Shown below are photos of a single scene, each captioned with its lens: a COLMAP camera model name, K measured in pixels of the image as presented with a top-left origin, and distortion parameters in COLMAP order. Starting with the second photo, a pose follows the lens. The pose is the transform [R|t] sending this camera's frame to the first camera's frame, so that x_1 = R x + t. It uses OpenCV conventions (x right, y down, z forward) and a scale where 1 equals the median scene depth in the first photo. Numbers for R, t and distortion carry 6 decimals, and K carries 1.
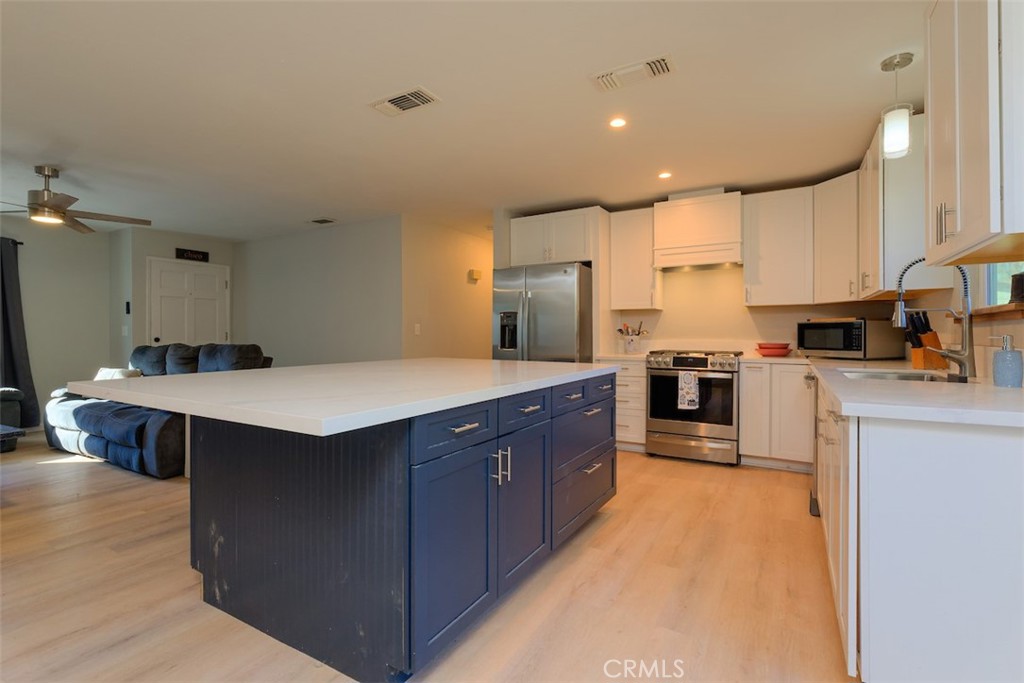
lens RADIAL K [[473.2, 0, 516.0], [0, 473.2, 334.7], [0, 0, 1]] dist [-0.000319, 0.000118]
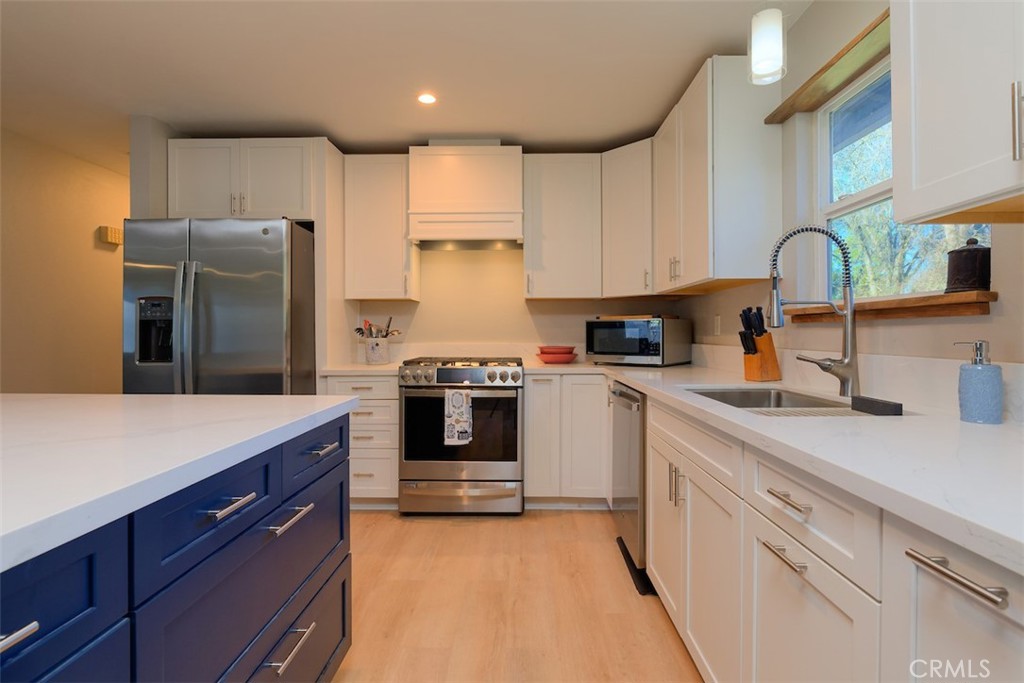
lens RADIAL K [[507.0, 0, 514.4], [0, 507.0, 334.1], [0, 0, 1]] dist [-0.003216, -0.000209]
pose [[0.871929, -0.001898, 0.489628, 0.068241], [0.001549, 0.999998, 0.001118, -0.004069], [-0.489629, -0.000217, 0.871931, 0.301202]]
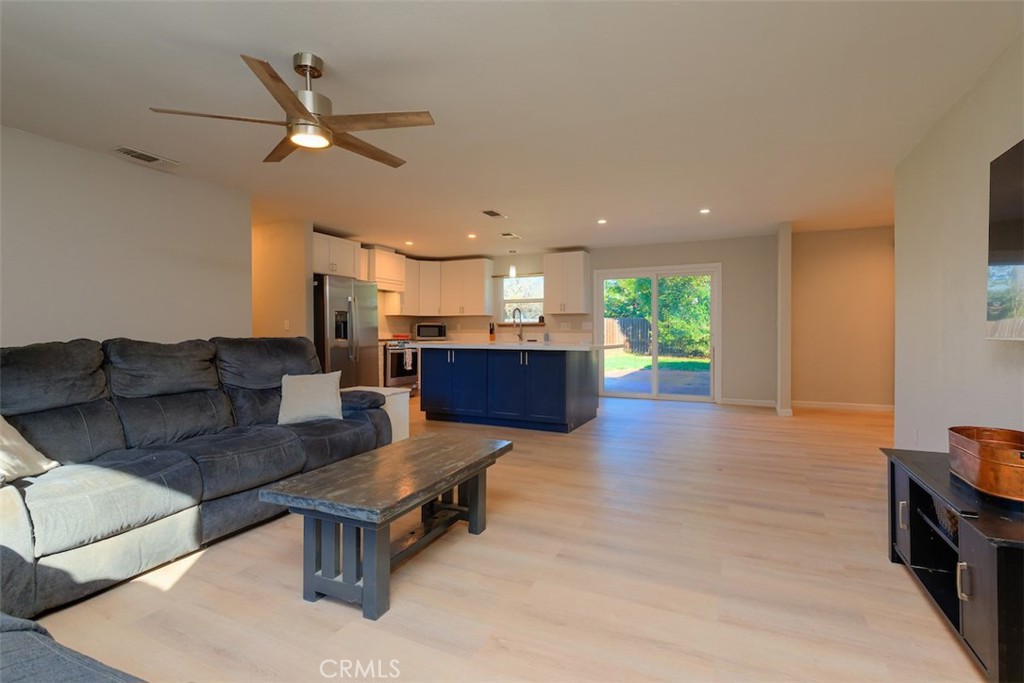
lens RADIAL K [[486.5, 0, 516.3], [0, 486.5, 332.1], [0, 0, 1]] dist [0.000456, 0.000072]
pose [[-0.088804, 0.003447, 0.996043, -1.538544], [0.001253, 0.999994, -0.003349, 0.016238], [-0.996048, 0.000950, -0.088807, 0.721772]]
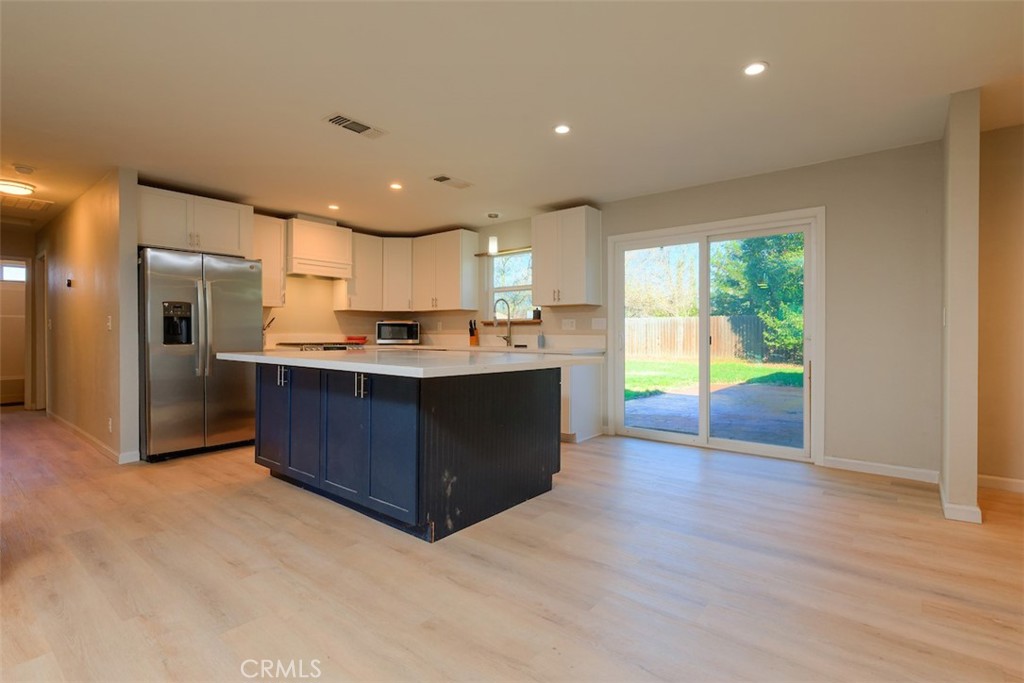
lens RADIAL K [[486.5, 0, 516.3], [0, 486.5, 332.1], [0, 0, 1]] dist [0.000456, 0.000072]
pose [[0.152962, 0.004400, 0.988222, -0.894043], [-0.001770, 0.999990, -0.004178, 0.011562], [-0.988231, -0.001110, 0.152968, 0.284559]]
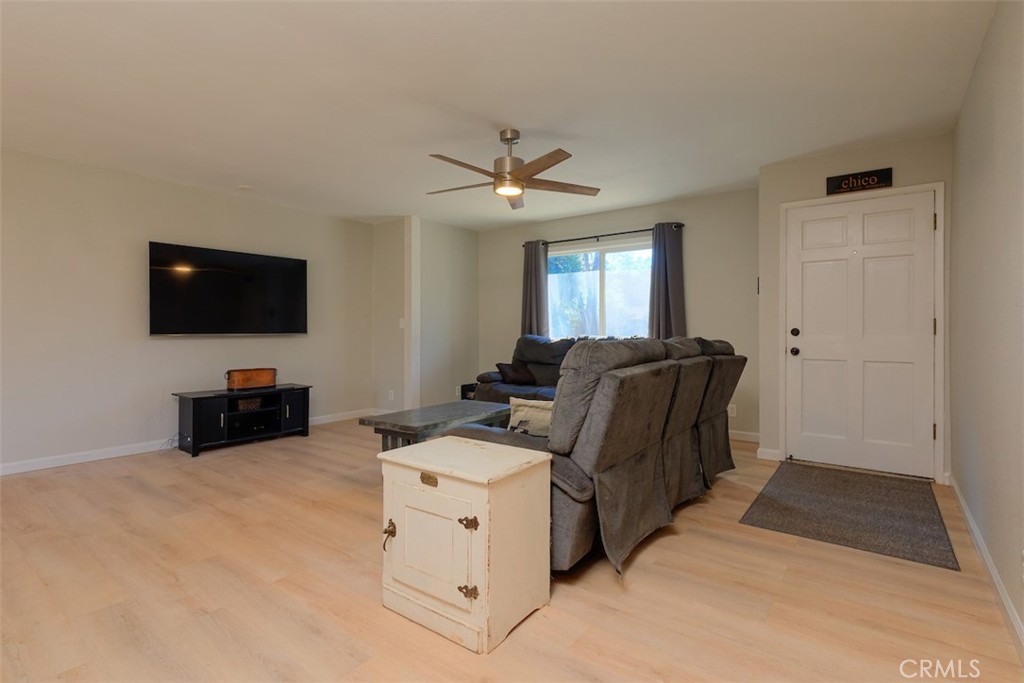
lens RADIAL K [[486.5, 0, 516.3], [0, 486.5, 332.1], [0, 0, 1]] dist [0.000456, 0.000072]
pose [[-0.118217, 0.007307, -0.992961, -0.098432], [0.000391, 0.999973, 0.007312, 0.008008], [0.992988, 0.000476, -0.118216, 1.026204]]
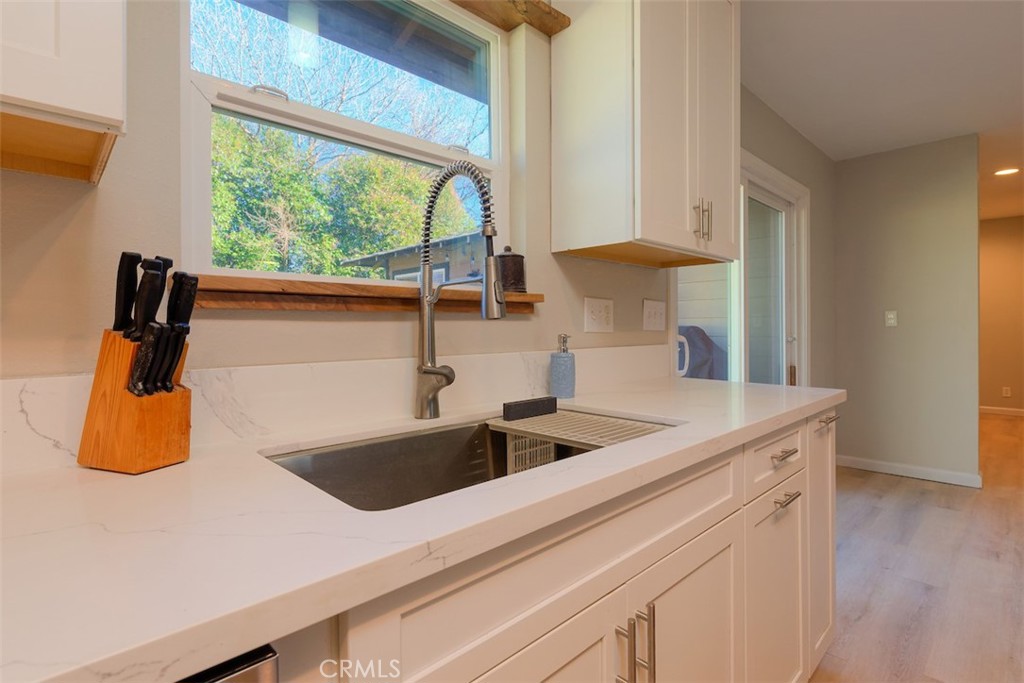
lens RADIAL K [[488.7, 0, 517.1], [0, 488.7, 329.6], [0, 0, 1]] dist [-0.001810, -0.000255]
pose [[-0.961918, 0.005175, 0.273291, 0.371522], [0.006303, 0.999975, 0.003250, -0.004156], [-0.273267, 0.004849, -0.961926, 0.775566]]
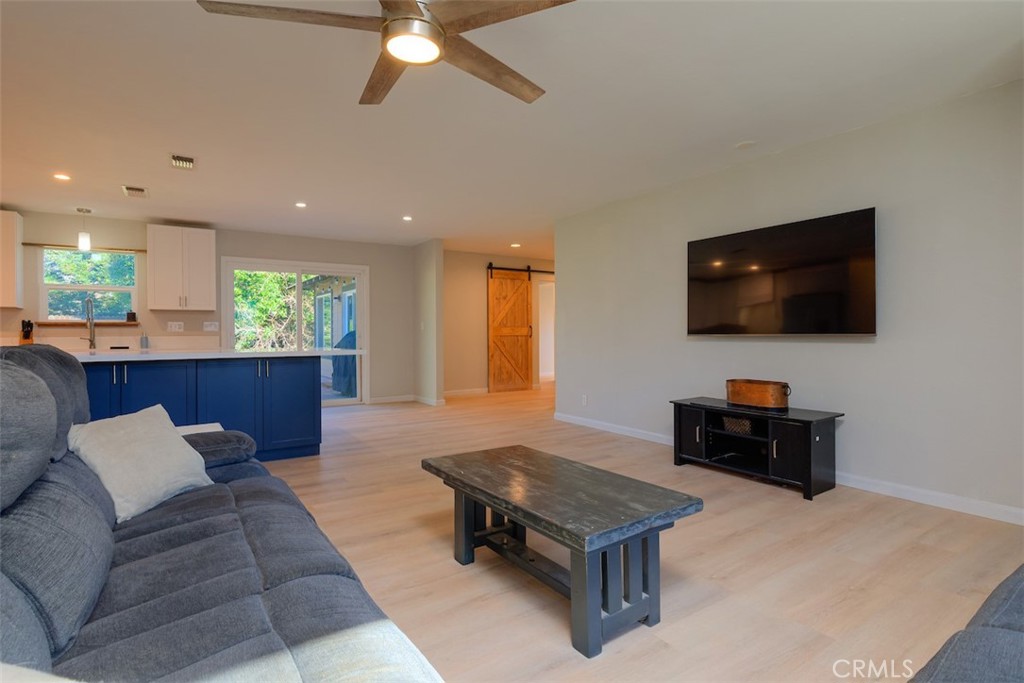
lens RADIAL K [[510.5, 0, 517.4], [0, 510.5, 335.0], [0, 0, 1]] dist [0.001776, 0.000694]
pose [[-0.897489, 0.007032, 0.440981, -1.180678], [0.009266, 0.999953, 0.002912, 0.015007], [-0.440940, 0.006700, -0.897512, 1.271397]]
